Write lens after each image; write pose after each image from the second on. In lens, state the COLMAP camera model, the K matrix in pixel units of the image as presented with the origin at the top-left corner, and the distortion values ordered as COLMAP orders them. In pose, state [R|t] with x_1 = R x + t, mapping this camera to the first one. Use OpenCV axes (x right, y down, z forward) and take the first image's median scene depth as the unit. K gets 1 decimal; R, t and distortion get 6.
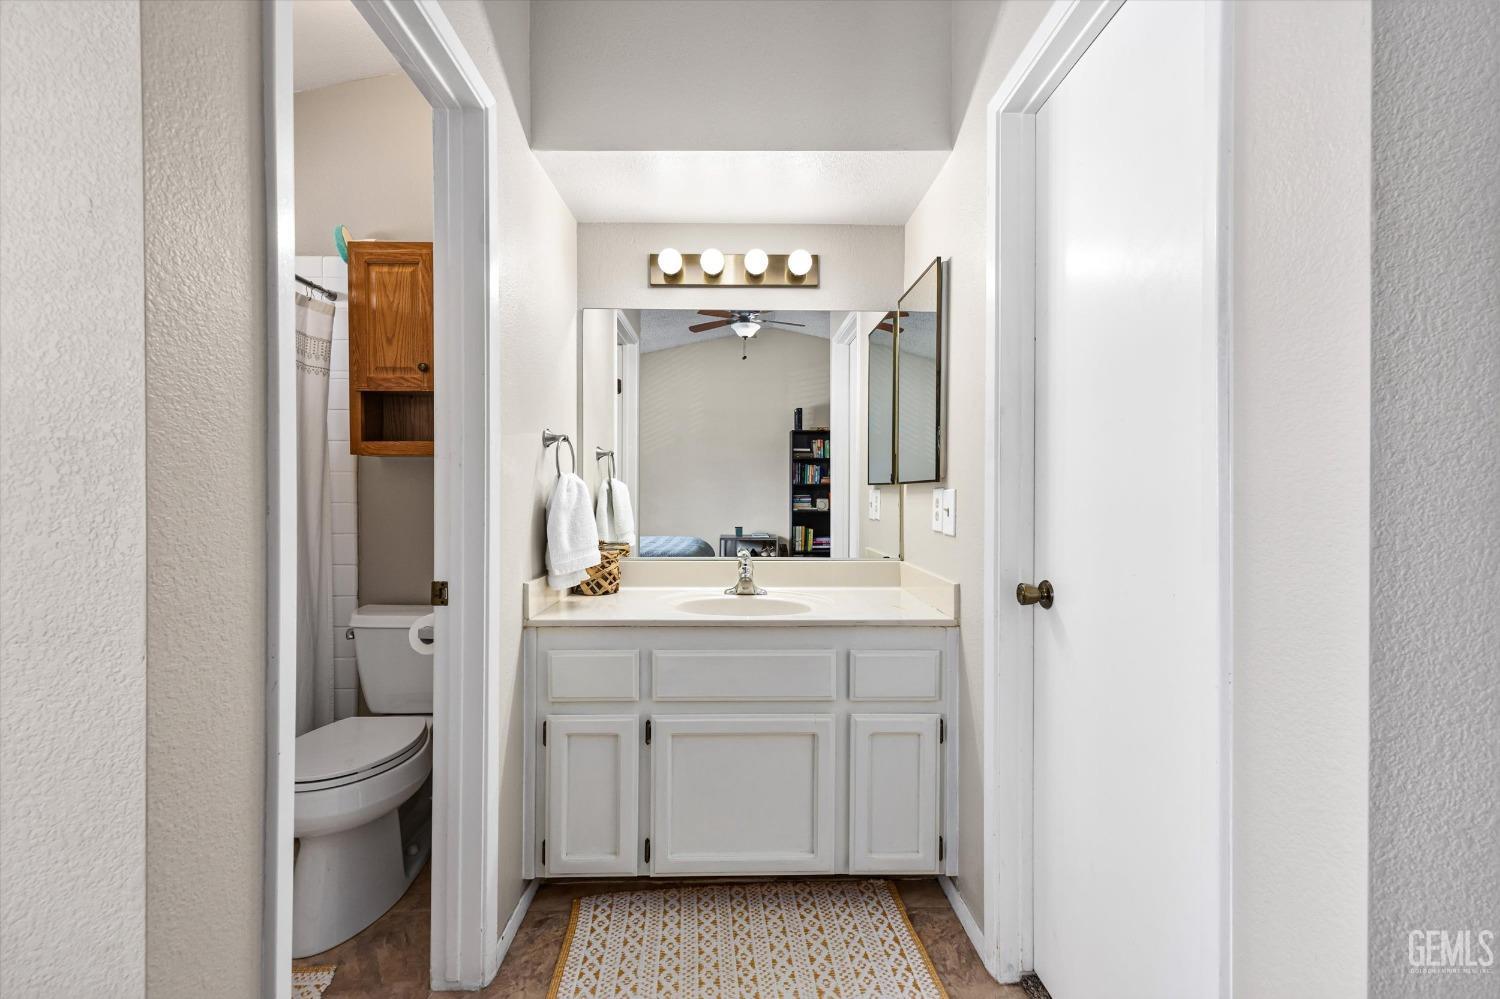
lens RADIAL K [[595.1, 0, 742.5], [0, 595.1, 497.4], [0, 0, 1]] dist [0.007901, 0.000069]
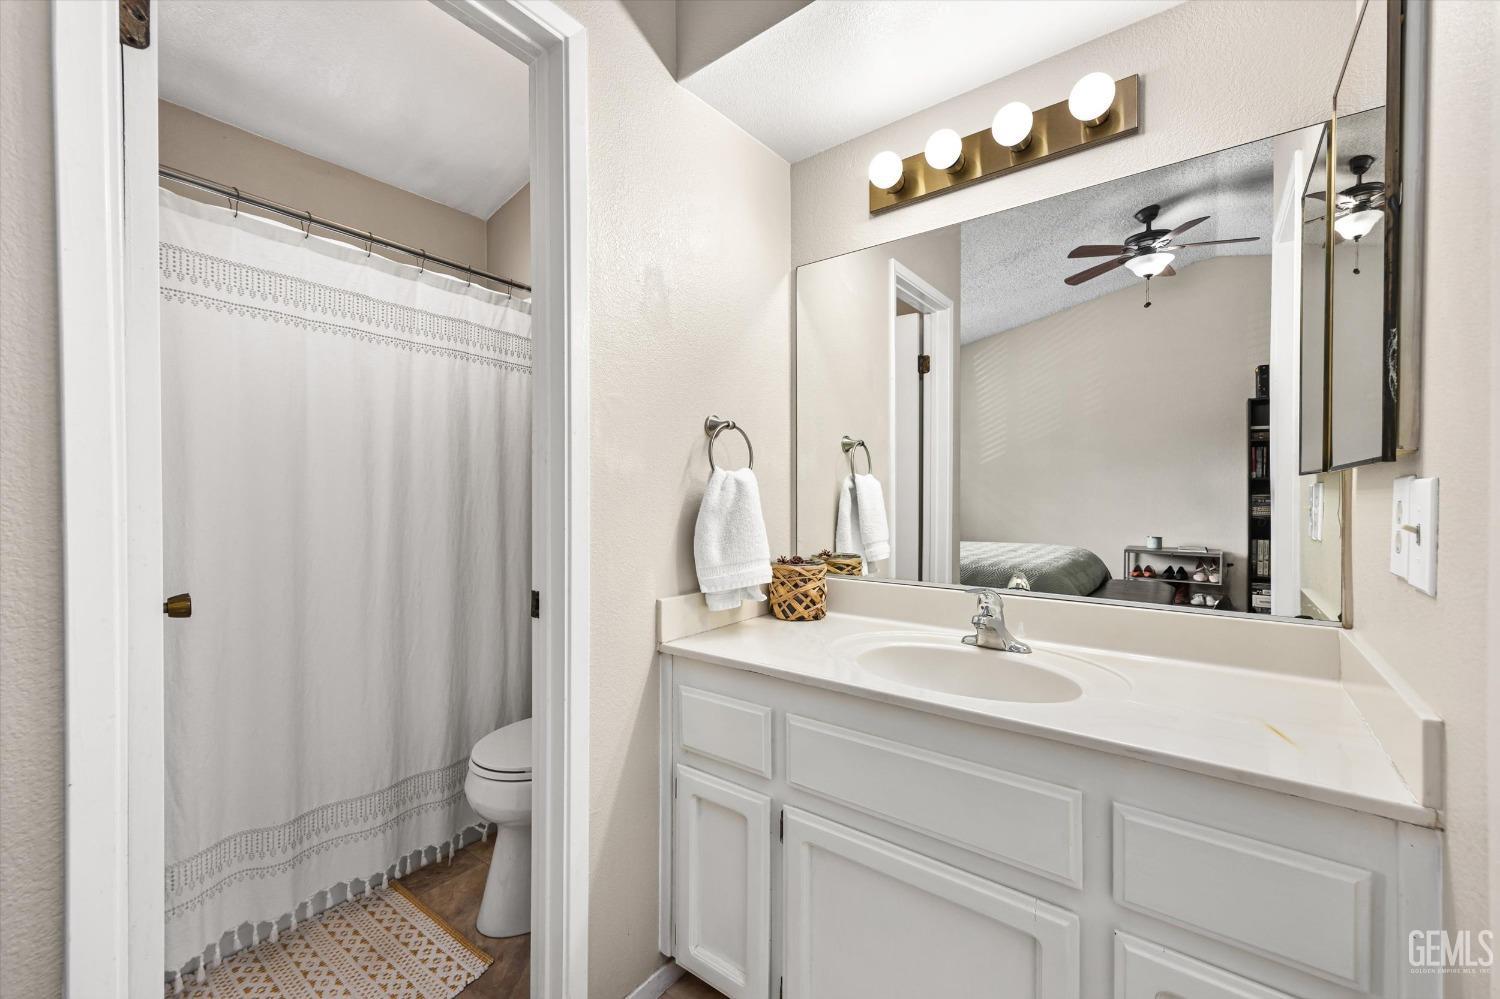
lens RADIAL K [[595.1, 0, 753.4], [0, 595.1, 498.2], [0, 0, 1]] dist [0.007901, 0.000069]
pose [[0.784320, 0.001296, -0.620356, 0.211560], [0.000373, 0.999997, 0.002561, -0.001383], [0.620357, -0.002240, 0.784316, 0.346134]]
